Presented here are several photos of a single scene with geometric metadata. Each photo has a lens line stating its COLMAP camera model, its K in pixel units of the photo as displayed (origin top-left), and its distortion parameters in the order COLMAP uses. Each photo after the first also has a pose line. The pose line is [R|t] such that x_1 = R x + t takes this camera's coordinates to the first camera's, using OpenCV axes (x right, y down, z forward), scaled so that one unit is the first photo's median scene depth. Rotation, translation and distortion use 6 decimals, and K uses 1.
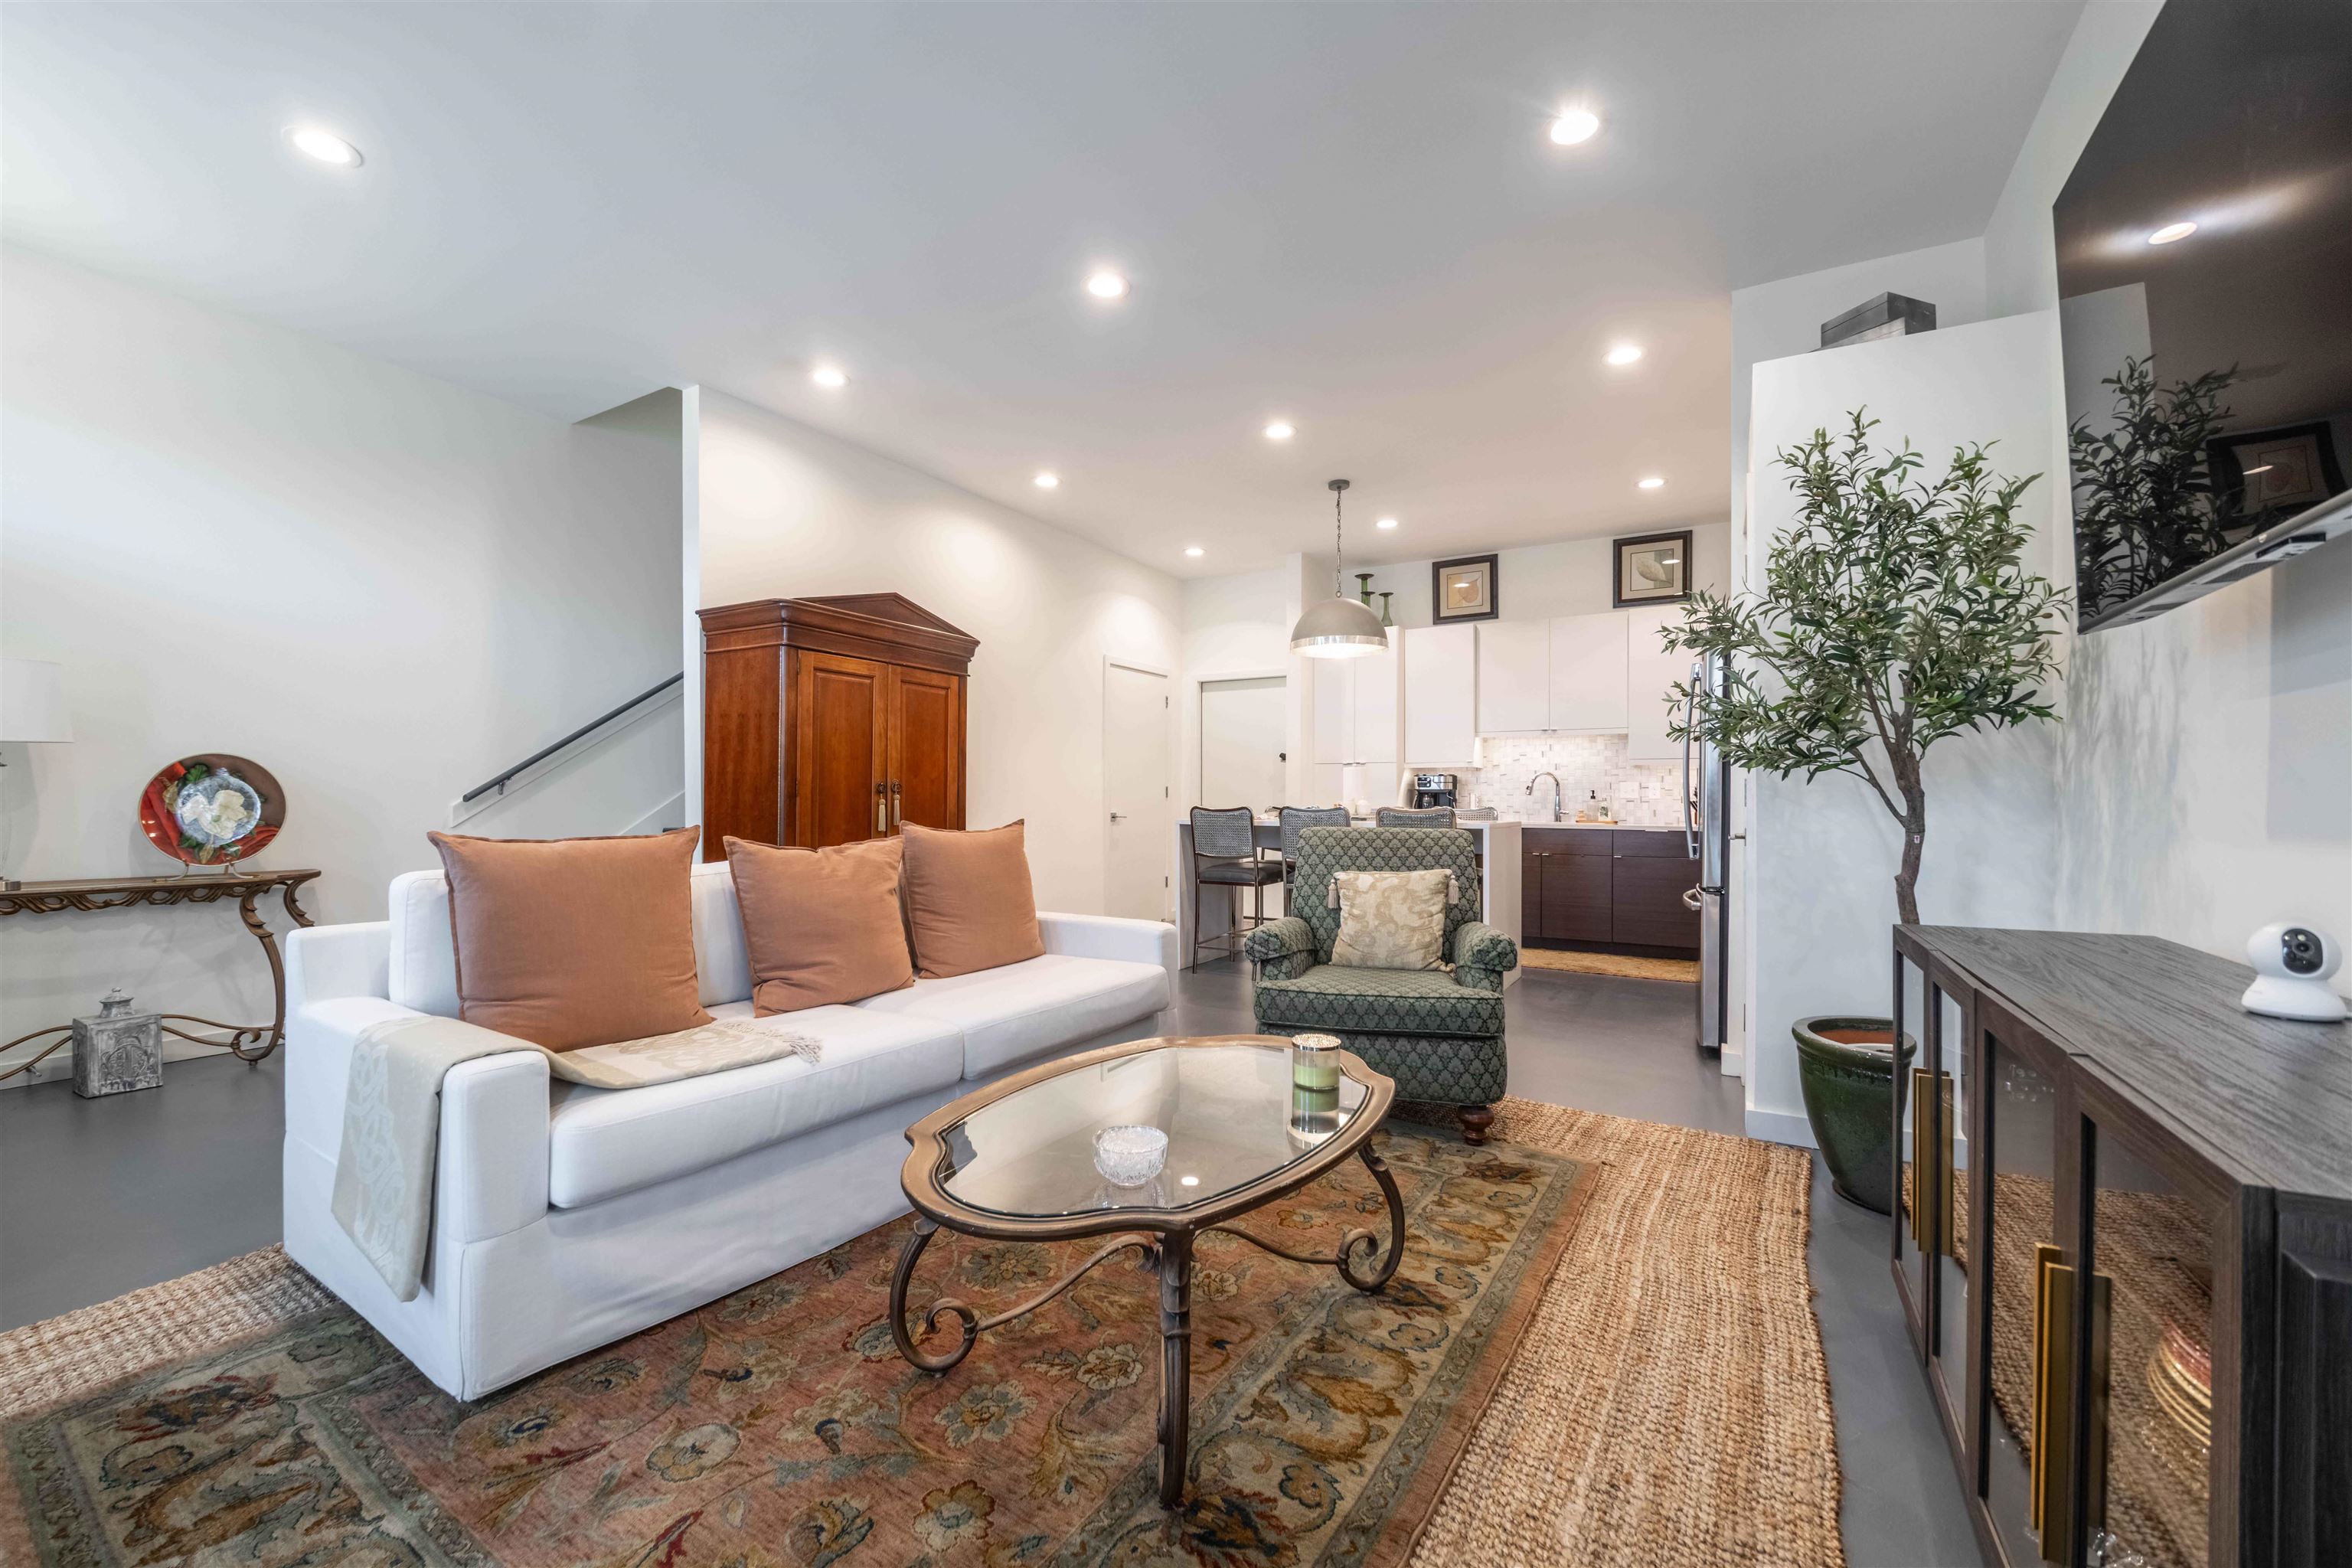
lens RADIAL K [[954.3, 0, 1150.8], [0, 954.3, 796.2], [0, 0, 1]] dist [-0.004817, -0.000936]
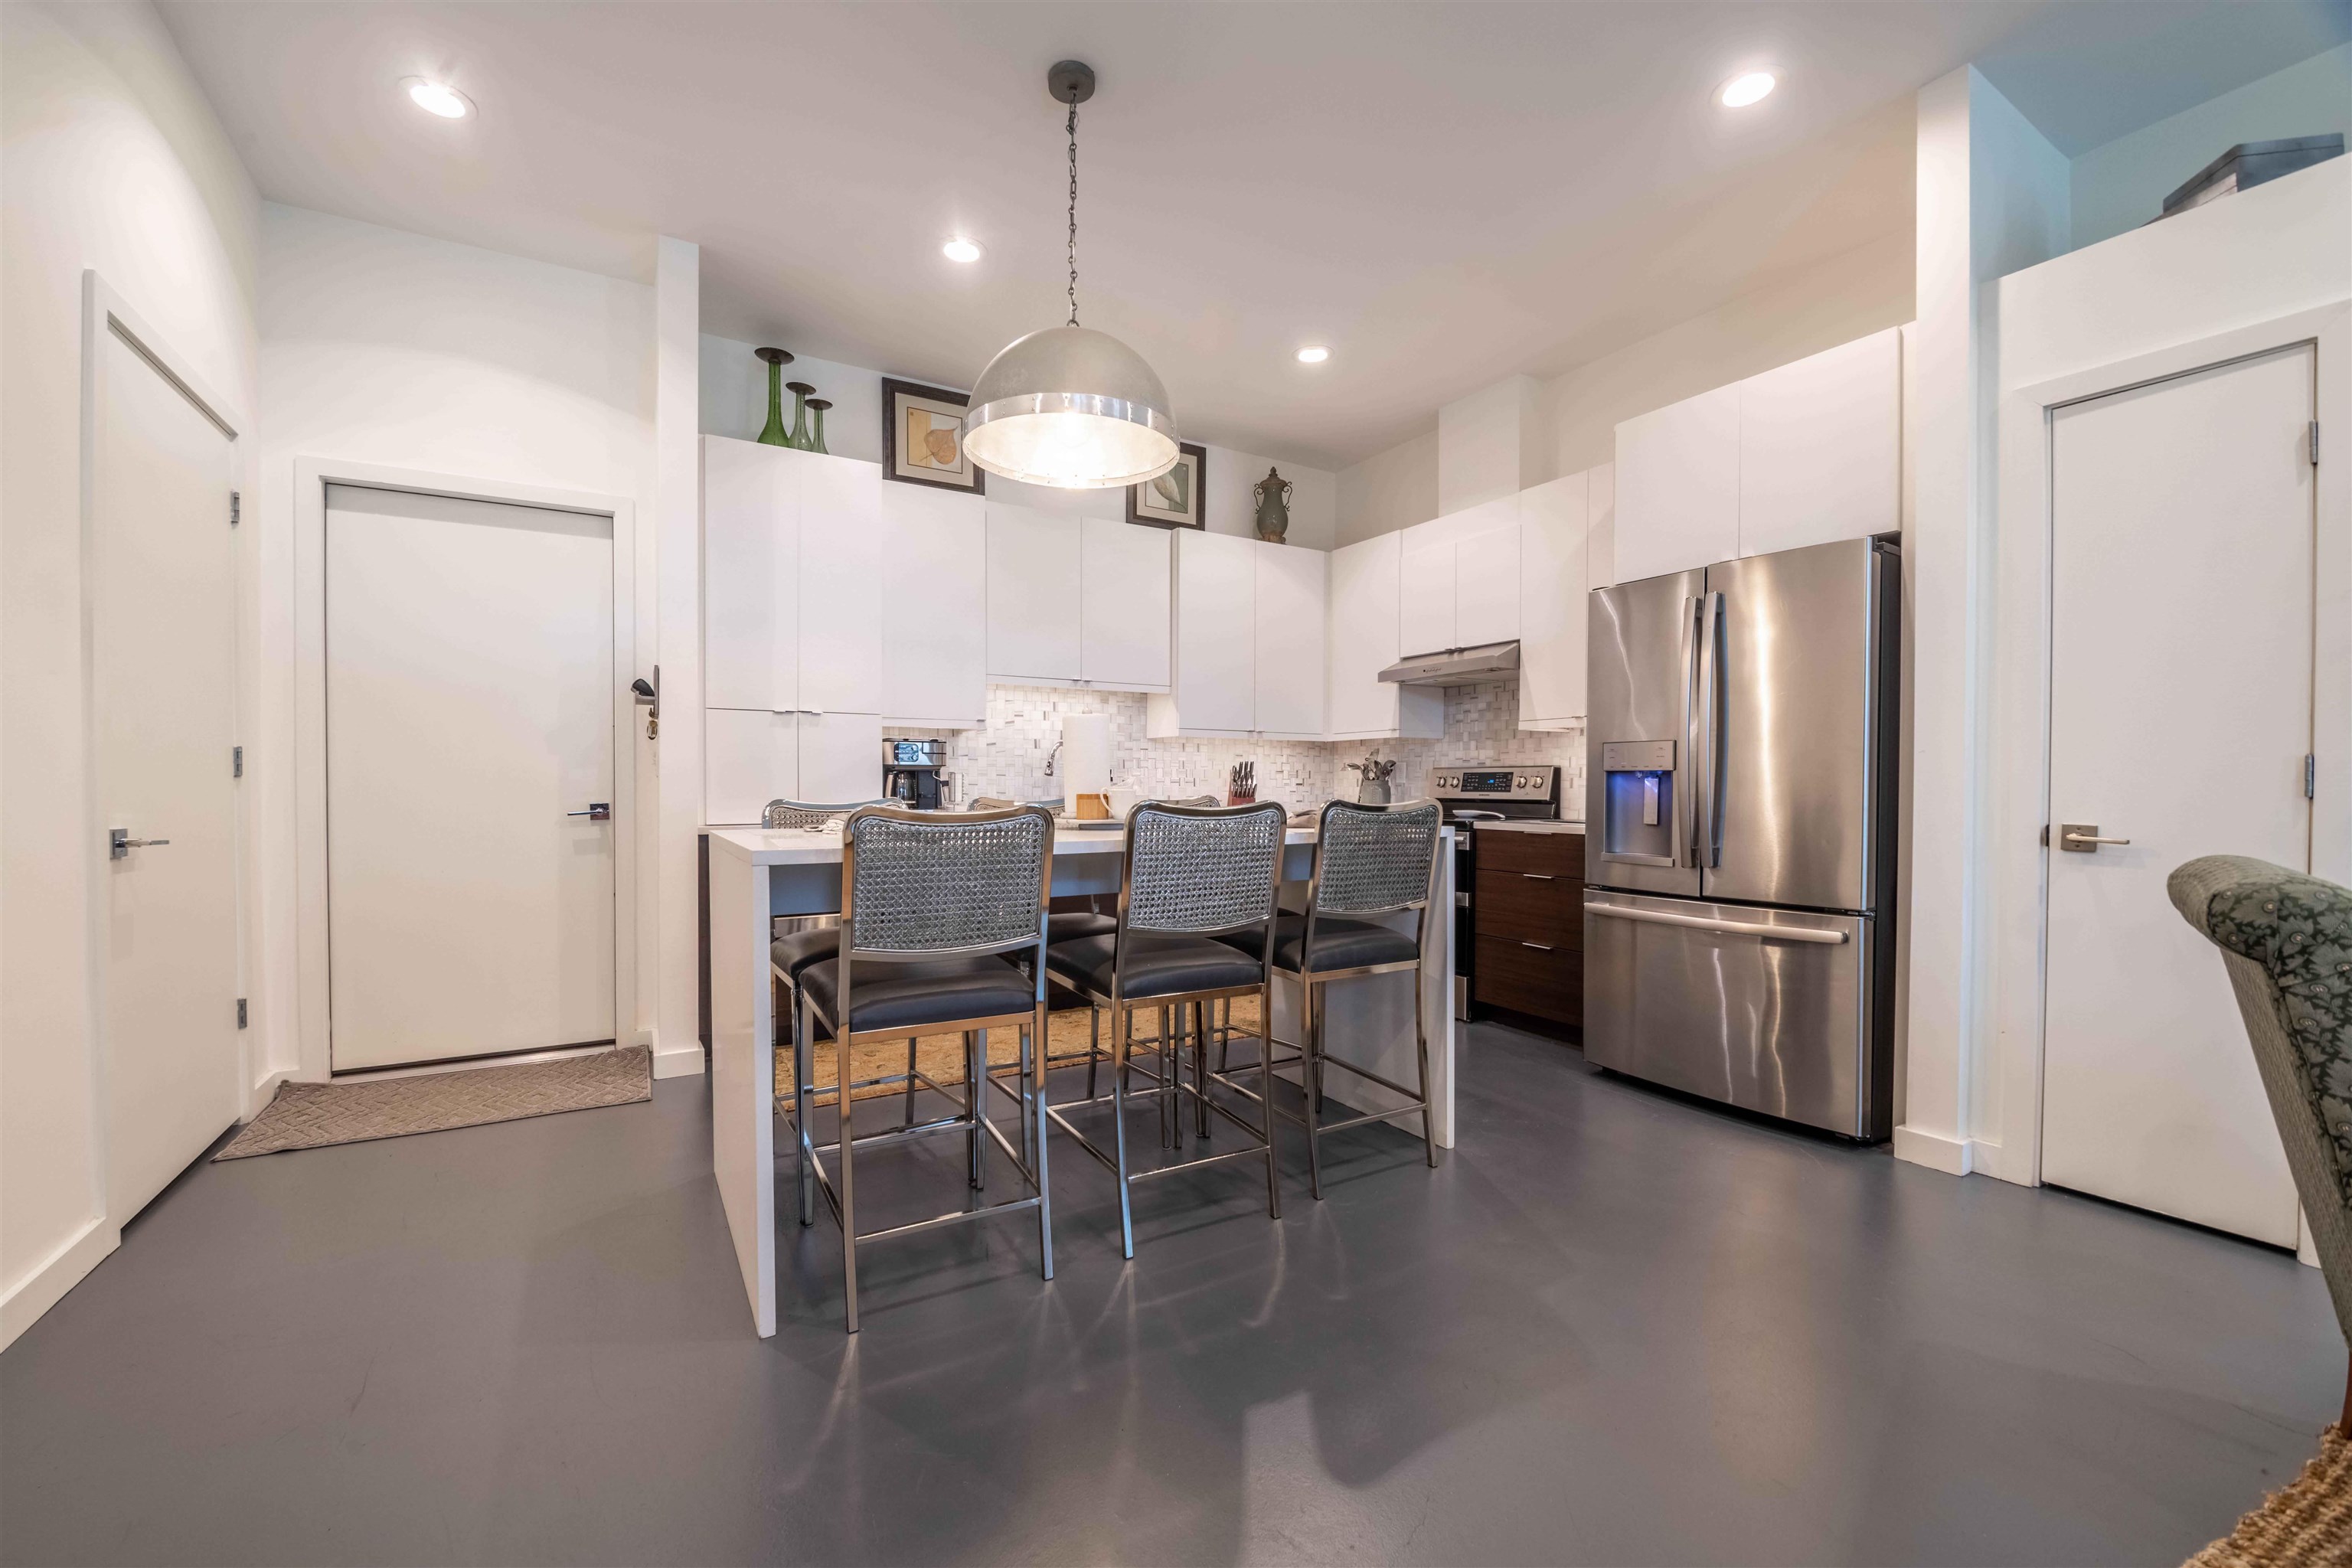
lens RADIAL K [[954.3, 0, 1158.7], [0, 954.3, 789.6], [0, 0, 1]] dist [-0.004817, -0.000936]
pose [[0.478318, -0.007857, 0.878152, -0.149333], [-0.005617, 0.999912, 0.012006, 0.000099], [-0.878169, -0.010675, 0.478232, 0.610304]]
